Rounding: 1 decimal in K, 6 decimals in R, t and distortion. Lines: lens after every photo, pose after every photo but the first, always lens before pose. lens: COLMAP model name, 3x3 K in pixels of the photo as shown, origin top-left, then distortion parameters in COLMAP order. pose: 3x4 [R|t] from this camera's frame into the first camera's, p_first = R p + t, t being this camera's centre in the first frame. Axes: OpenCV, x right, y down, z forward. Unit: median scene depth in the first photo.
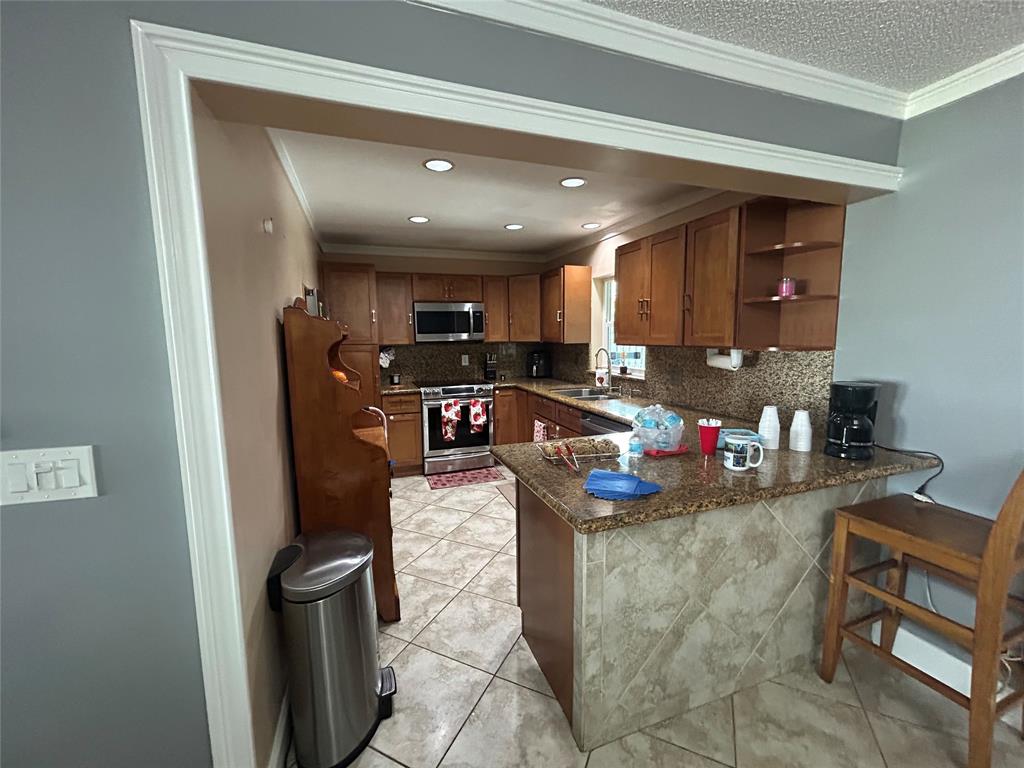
lens RADIAL K [[412.8, 0, 513.1], [0, 412.8, 382.1], [0, 0, 1]] dist [0.001373, 0.000375]
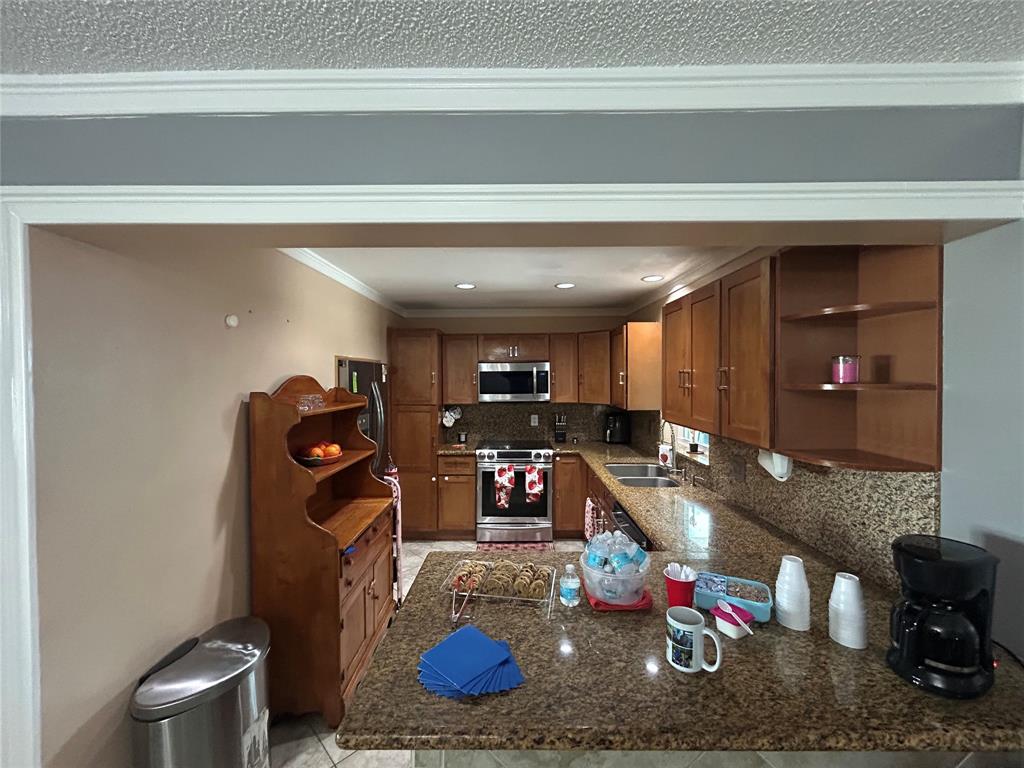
lens RADIAL K [[412.8, 0, 513.1], [0, 412.8, 382.1], [0, 0, 1]] dist [0.001373, 0.000375]
pose [[0.940308, 0.013300, -0.340065, 0.193914], [-0.047366, 0.994625, -0.092069, -0.061366], [0.337013, 0.102681, 0.935884, 0.099445]]
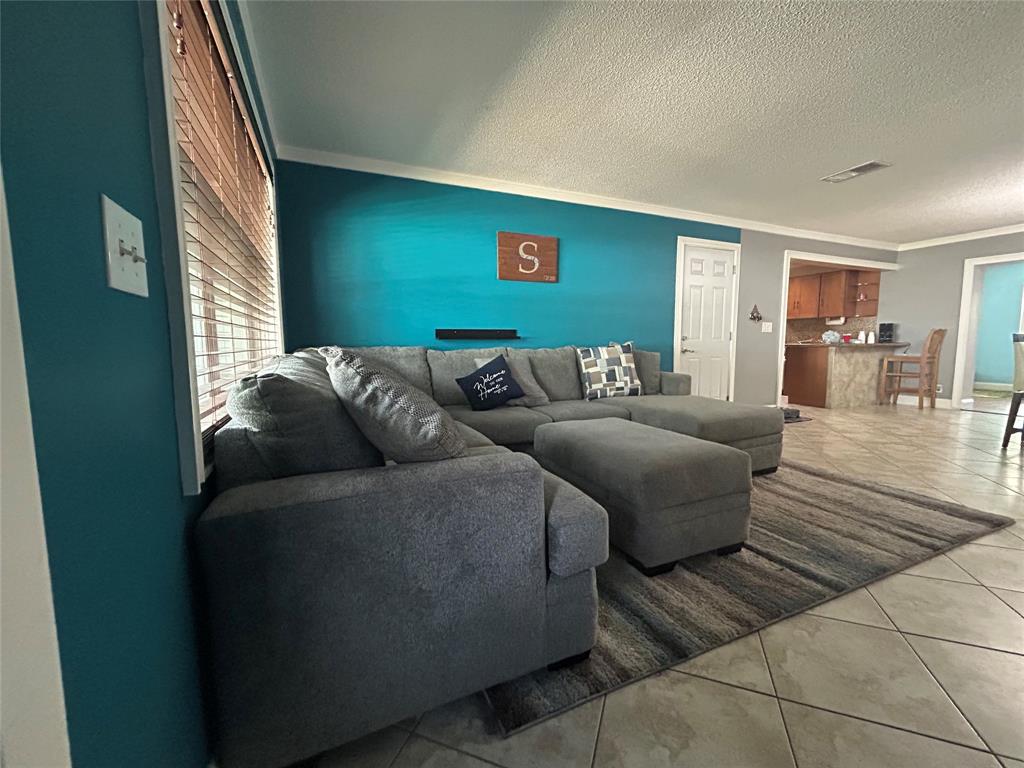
lens RADIAL K [[412.8, 0, 513.1], [0, 412.8, 382.1], [0, 0, 1]] dist [0.001373, 0.000375]
pose [[0.996876, 0.003816, 0.078888, -1.148769], [-0.002022, 0.999738, -0.022809, 0.257451], [-0.078954, 0.022578, 0.996623, -0.986896]]
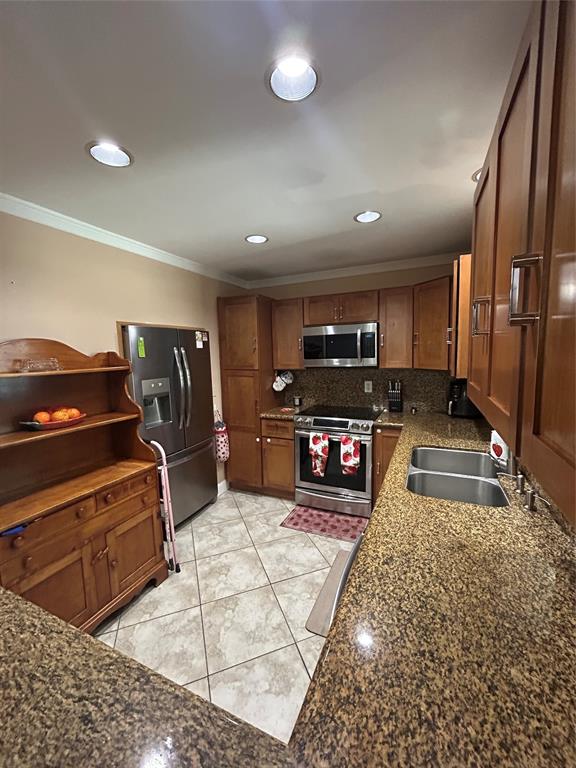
lens RADIAL K [[311.1, 0, 288.1], [0, 311.1, 384.8], [0, 0, 1]] dist [0.003295, 0.000899]
pose [[0.718047, 0.068705, -0.692595, 0.276323], [-0.064560, 0.997400, 0.032009, -0.082503], [0.692994, 0.021730, 0.720616, 0.469642]]
